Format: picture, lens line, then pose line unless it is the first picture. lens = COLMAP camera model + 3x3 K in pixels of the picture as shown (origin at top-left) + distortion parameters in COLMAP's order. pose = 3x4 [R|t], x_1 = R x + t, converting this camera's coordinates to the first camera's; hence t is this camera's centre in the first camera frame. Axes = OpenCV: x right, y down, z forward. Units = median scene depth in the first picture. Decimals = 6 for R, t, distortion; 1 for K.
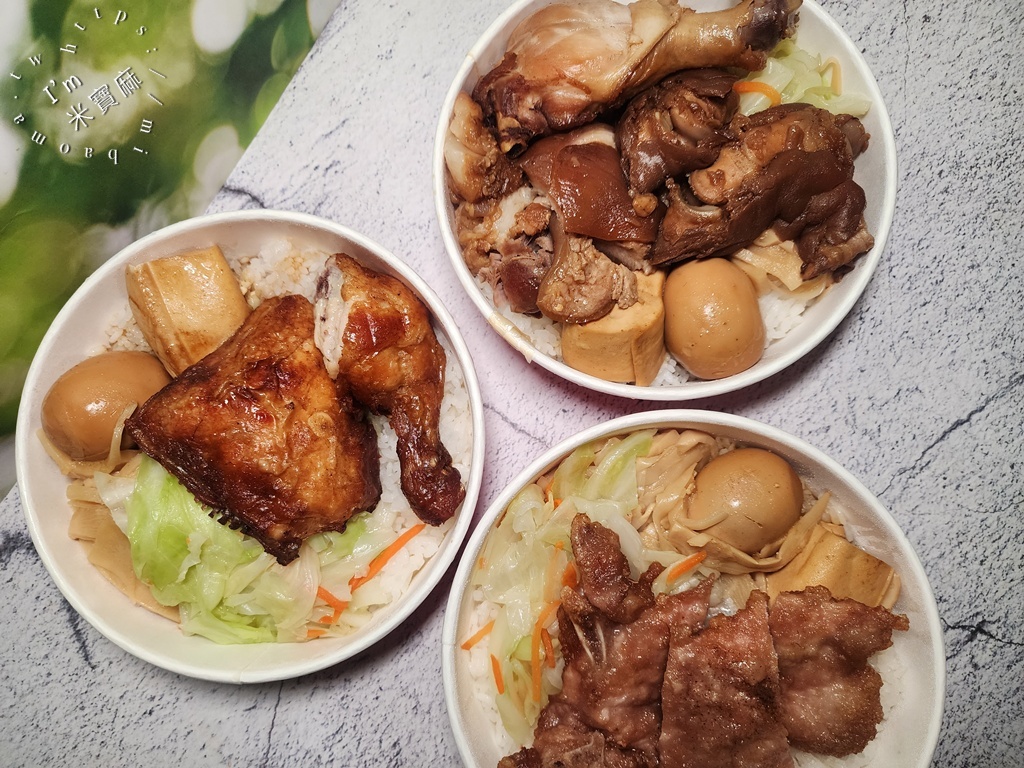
lens RADIAL K [[732.1, 0, 519.9], [0, 732.1, 387.6], [0, 0, 1]] dist [0.001693, -0.019061]
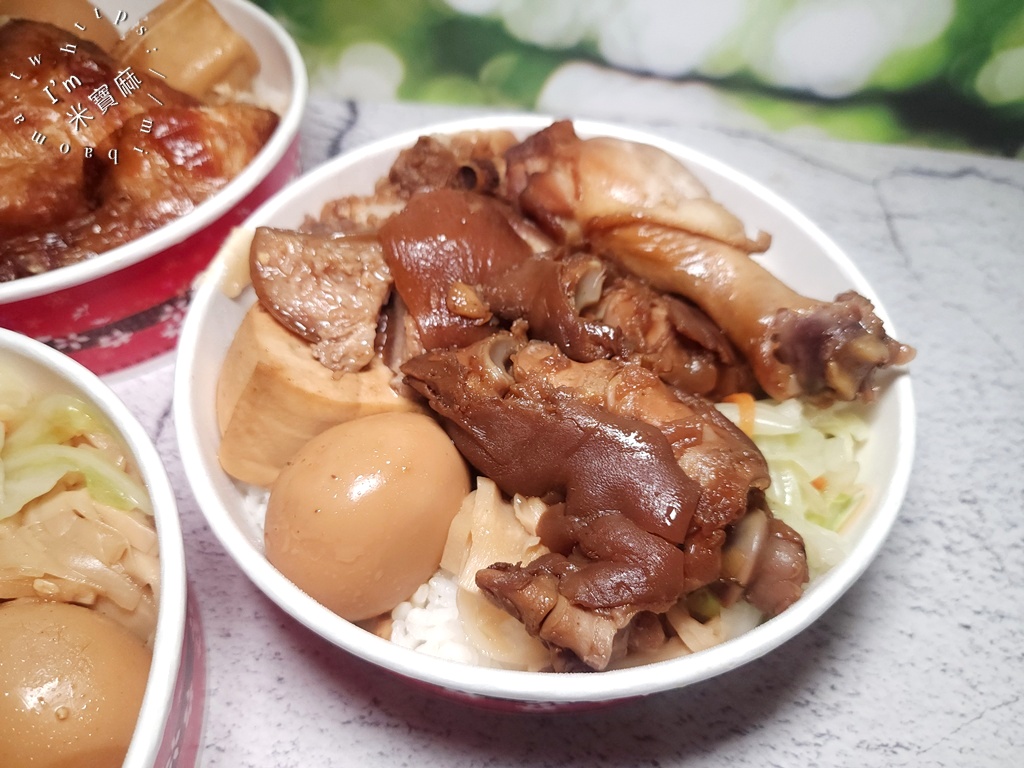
lens RADIAL K [[732.1, 0, 519.9], [0, 732.1, 387.6], [0, 0, 1]] dist [0.001693, -0.019061]
pose [[0.469582, 0.731740, -0.494015, 0.544601], [-0.882528, 0.405029, -0.238946, -0.100993], [0.025244, 0.548187, 0.835975, 0.480124]]
